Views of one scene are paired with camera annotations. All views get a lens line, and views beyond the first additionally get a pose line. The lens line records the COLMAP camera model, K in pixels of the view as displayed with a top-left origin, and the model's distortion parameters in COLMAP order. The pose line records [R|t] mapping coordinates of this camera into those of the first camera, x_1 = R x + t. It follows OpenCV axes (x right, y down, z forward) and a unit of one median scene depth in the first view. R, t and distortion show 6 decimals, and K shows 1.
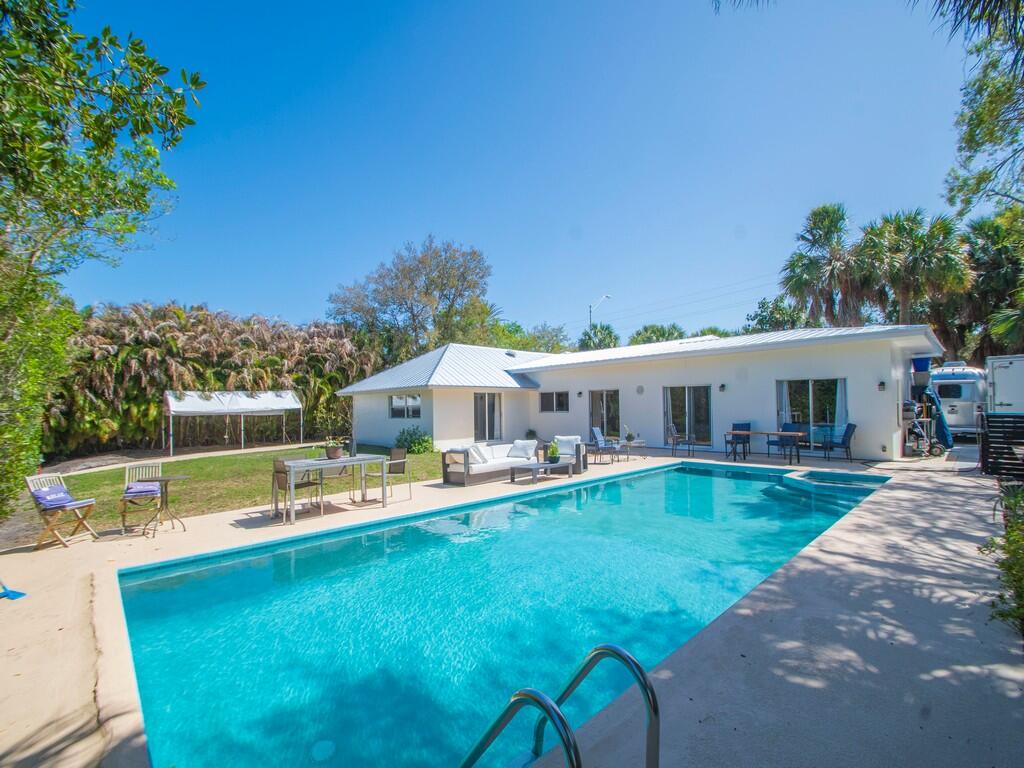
lens RADIAL K [[448.5, 0, 512.5], [0, 448.5, 386.0], [0, 0, 1]] dist [0.002222, -0.010740]
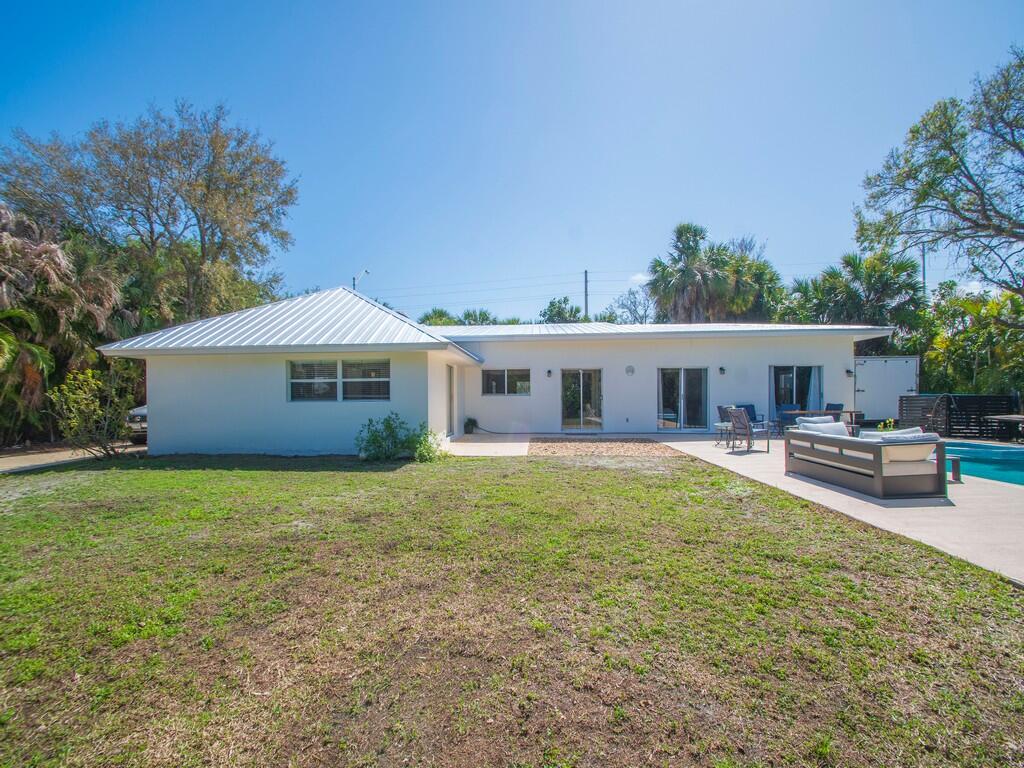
lens RADIAL K [[448.5, 0, 511.9], [0, 448.5, 390.6], [0, 0, 1]] dist [0.002222, -0.010740]
pose [[0.740614, 0.015681, 0.671748, -0.415570], [-0.037223, 0.999150, 0.017715, 0.035395], [-0.670899, -0.038125, 0.740568, 0.395322]]
